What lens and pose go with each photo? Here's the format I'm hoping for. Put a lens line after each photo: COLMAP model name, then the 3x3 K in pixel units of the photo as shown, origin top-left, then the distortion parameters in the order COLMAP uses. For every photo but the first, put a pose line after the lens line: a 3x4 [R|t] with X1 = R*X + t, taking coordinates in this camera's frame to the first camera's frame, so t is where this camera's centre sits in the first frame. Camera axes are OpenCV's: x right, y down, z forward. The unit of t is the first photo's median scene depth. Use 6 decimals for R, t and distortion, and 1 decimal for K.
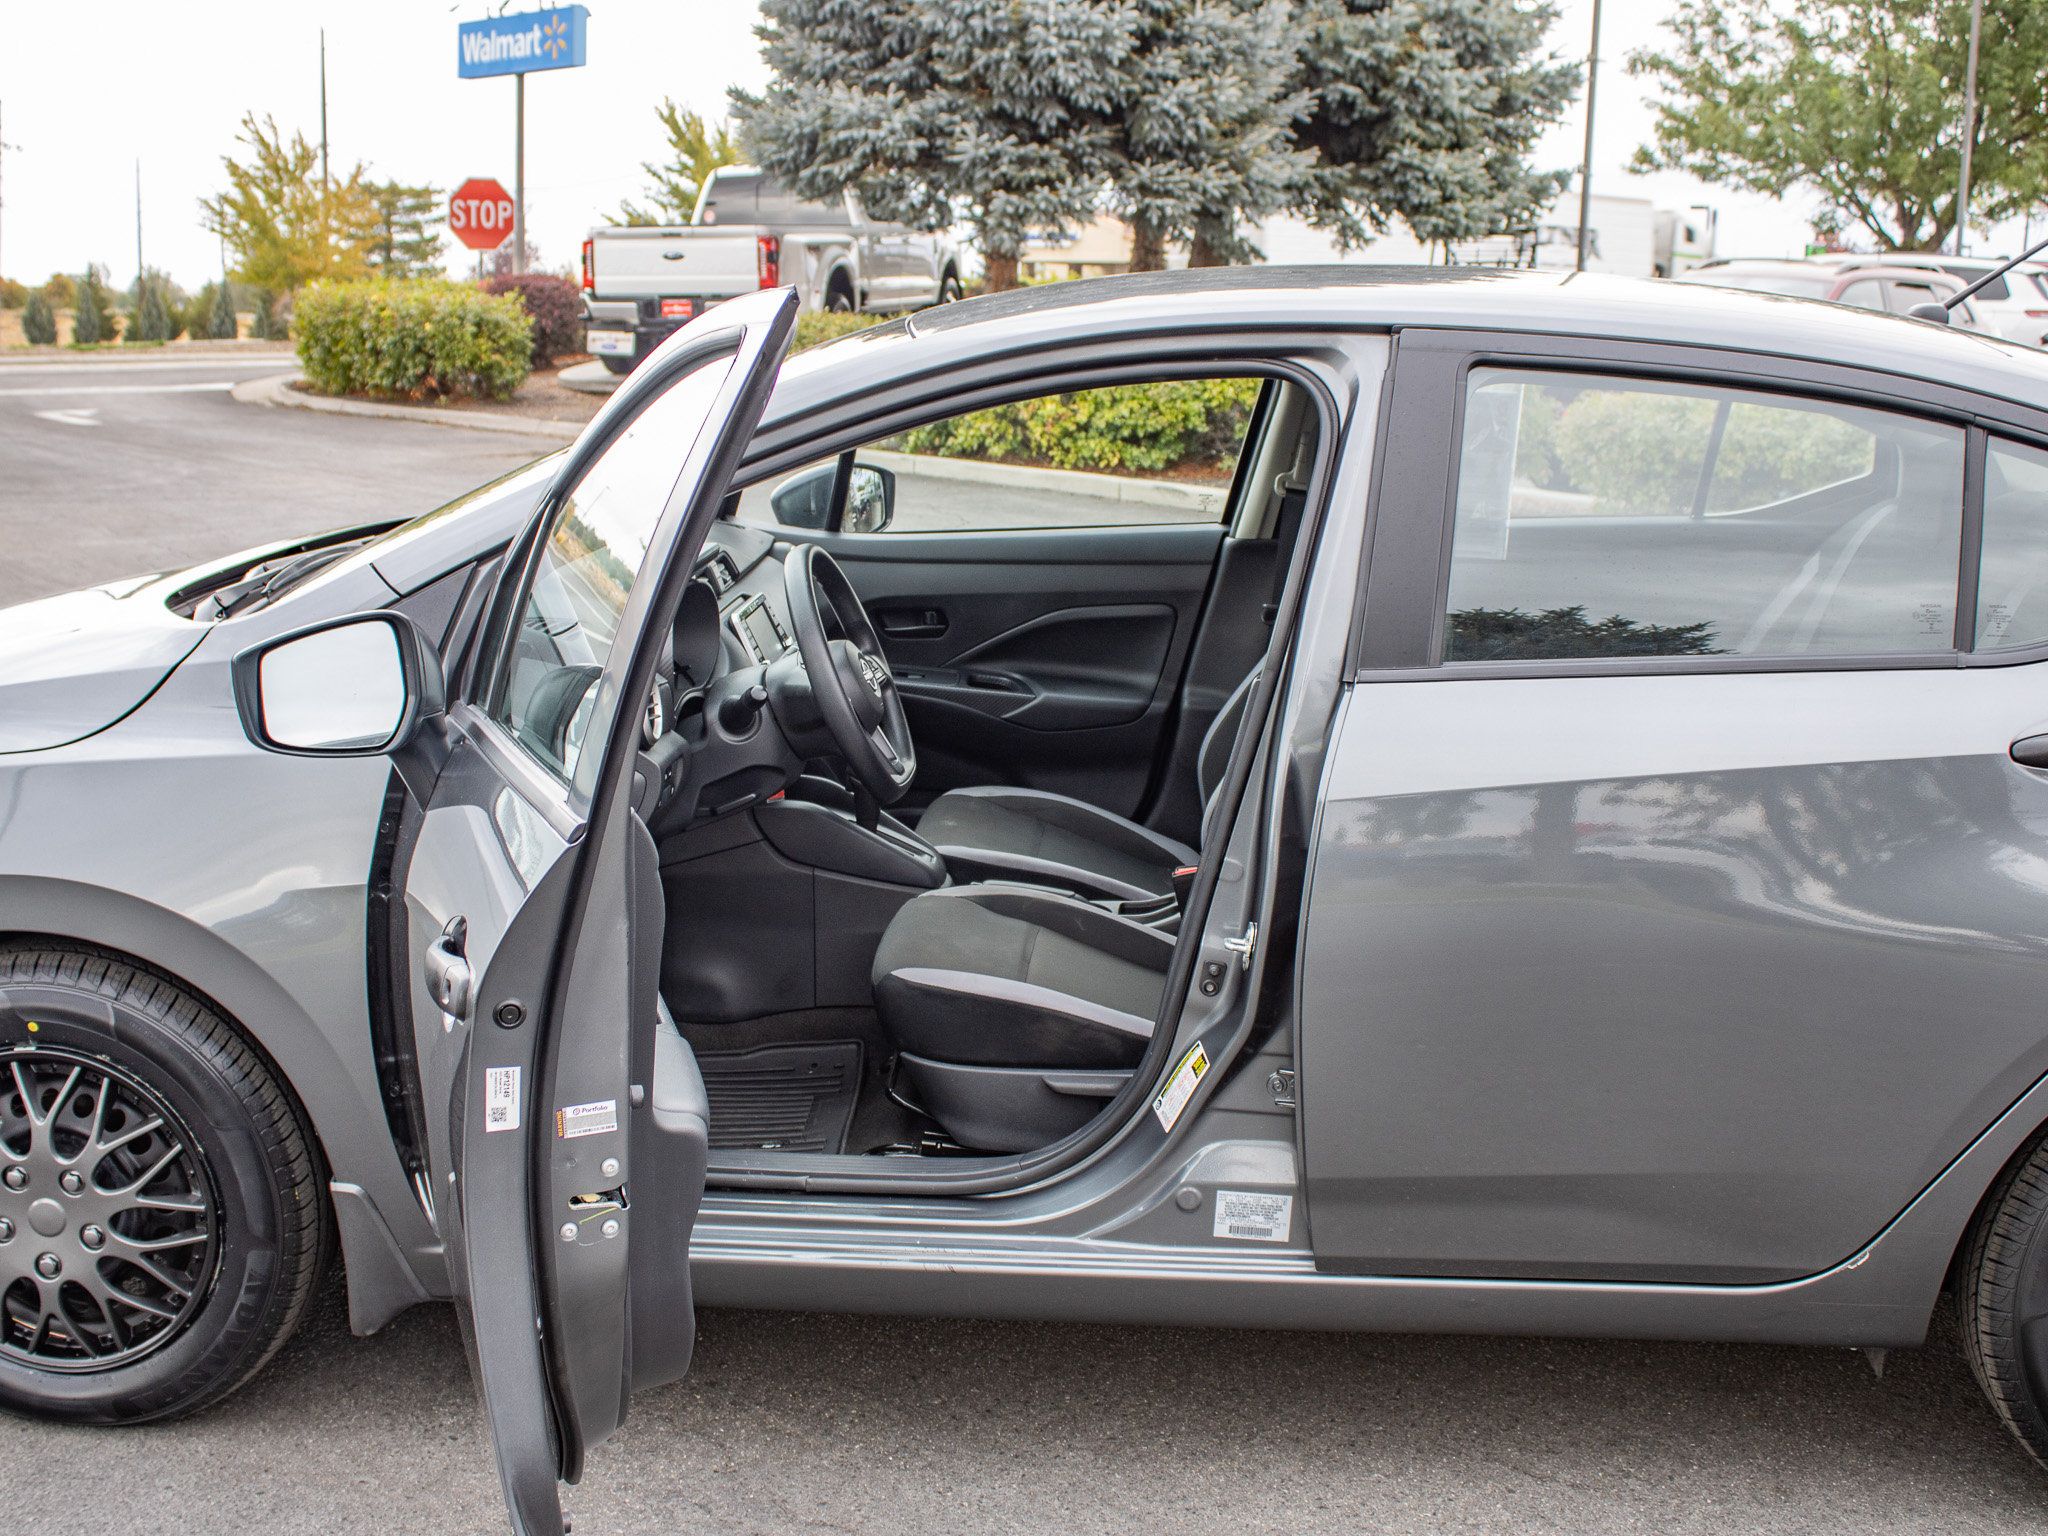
lens RADIAL K [[2438.8, 0, 1011.1], [0, 2438.8, 761.1], [0, 0, 1]] dist [-0.063903, 0.040212]
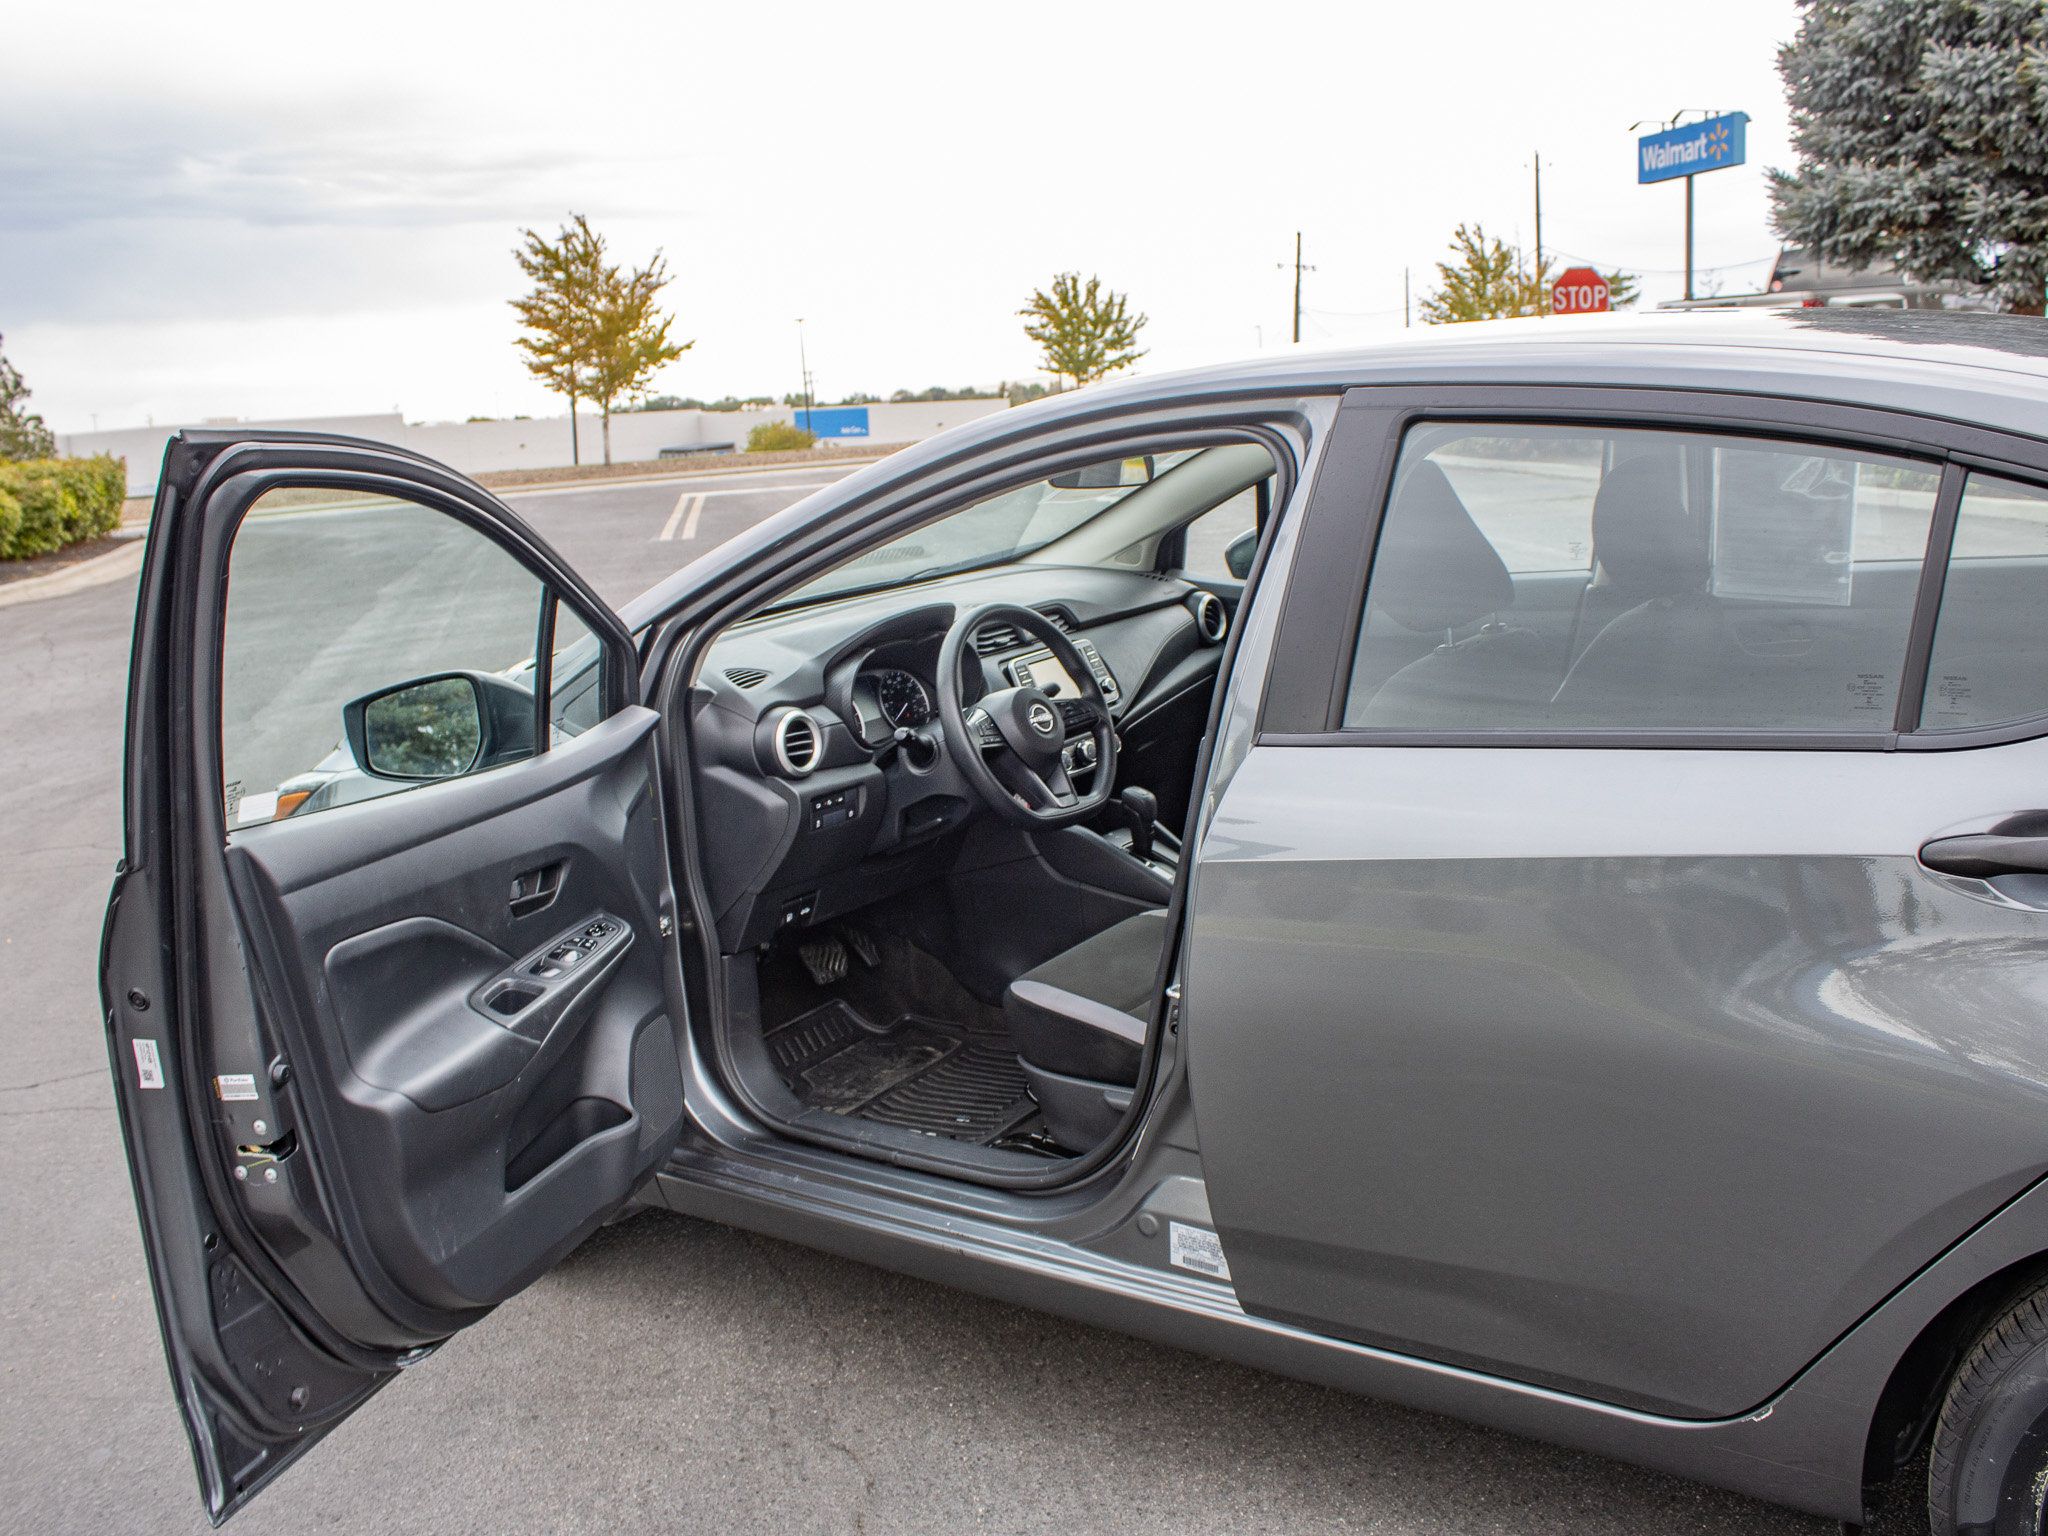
lens RADIAL K [[1971.2, 0, 1024.0], [0, 1971.2, 768.0], [0, 0, 1]] dist [-0.163069, 0.166849]
pose [[0.845156, 0.039136, -0.533085, 0.084504], [-0.031152, 0.999227, 0.023969, -0.006727], [0.533611, -0.003651, 0.845722, 0.045060]]
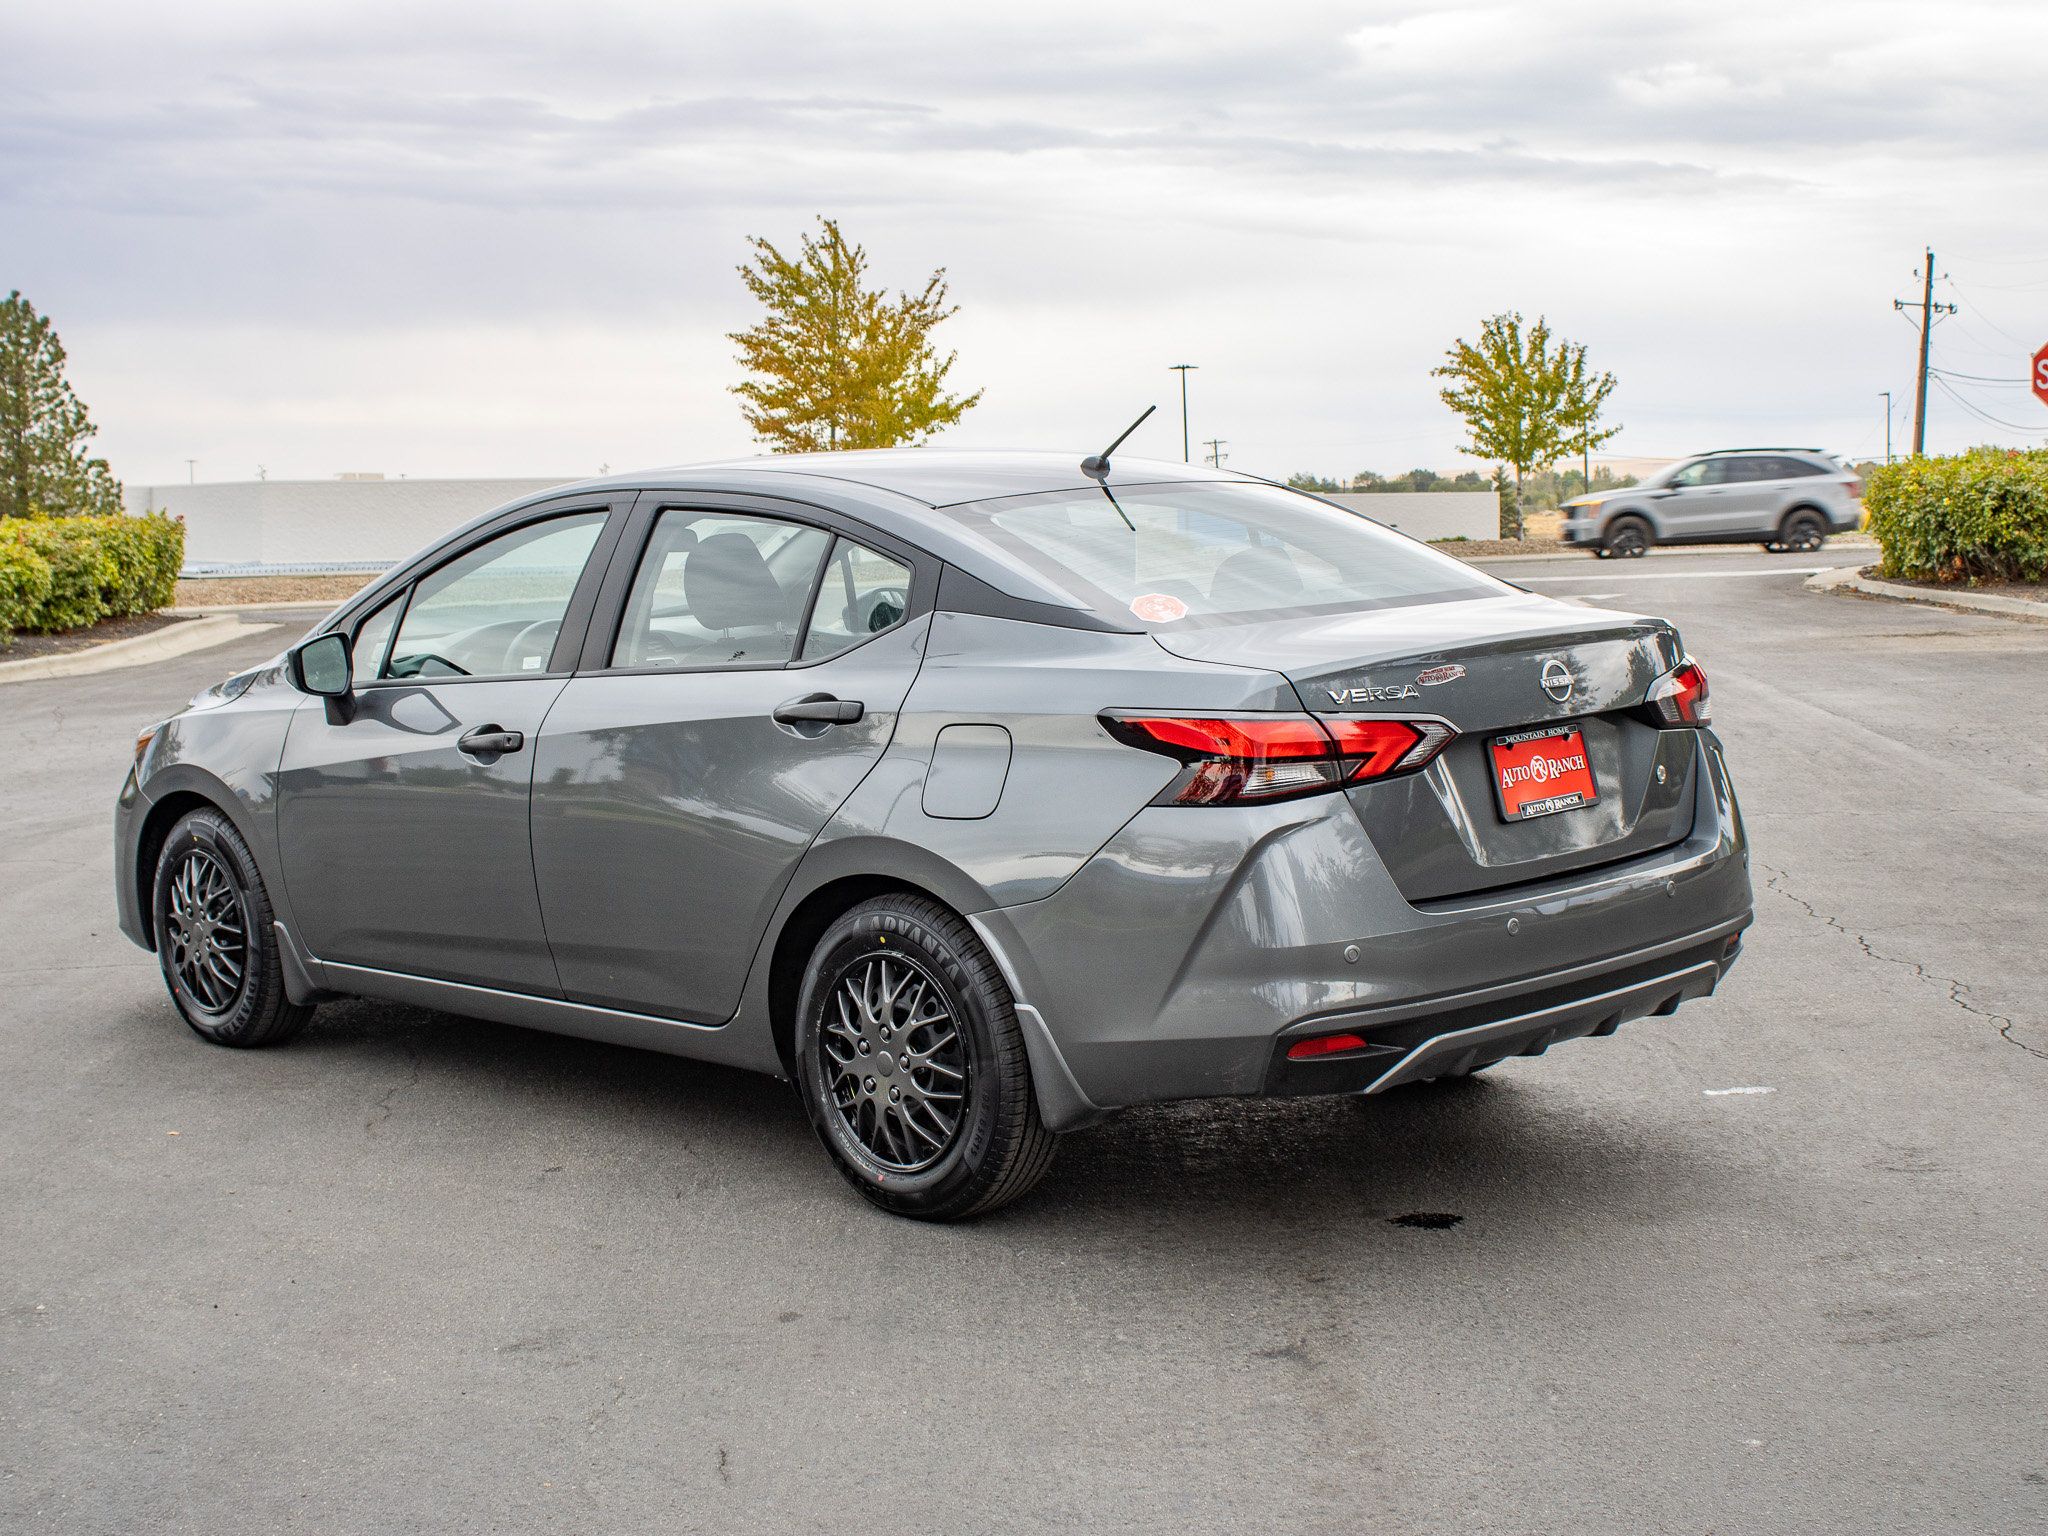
lens RADIAL K [[3199.0, 0, 1024.0], [0, 3199.0, 768.0], [0, 0, 1]] dist [-0.003920, 0.054081]
pose [[0.724027, 0.025354, -0.689305, 0.361697], [-0.092693, 0.993836, -0.060806, 0.026432], [0.683515, 0.107919, 0.721915, -0.094286]]
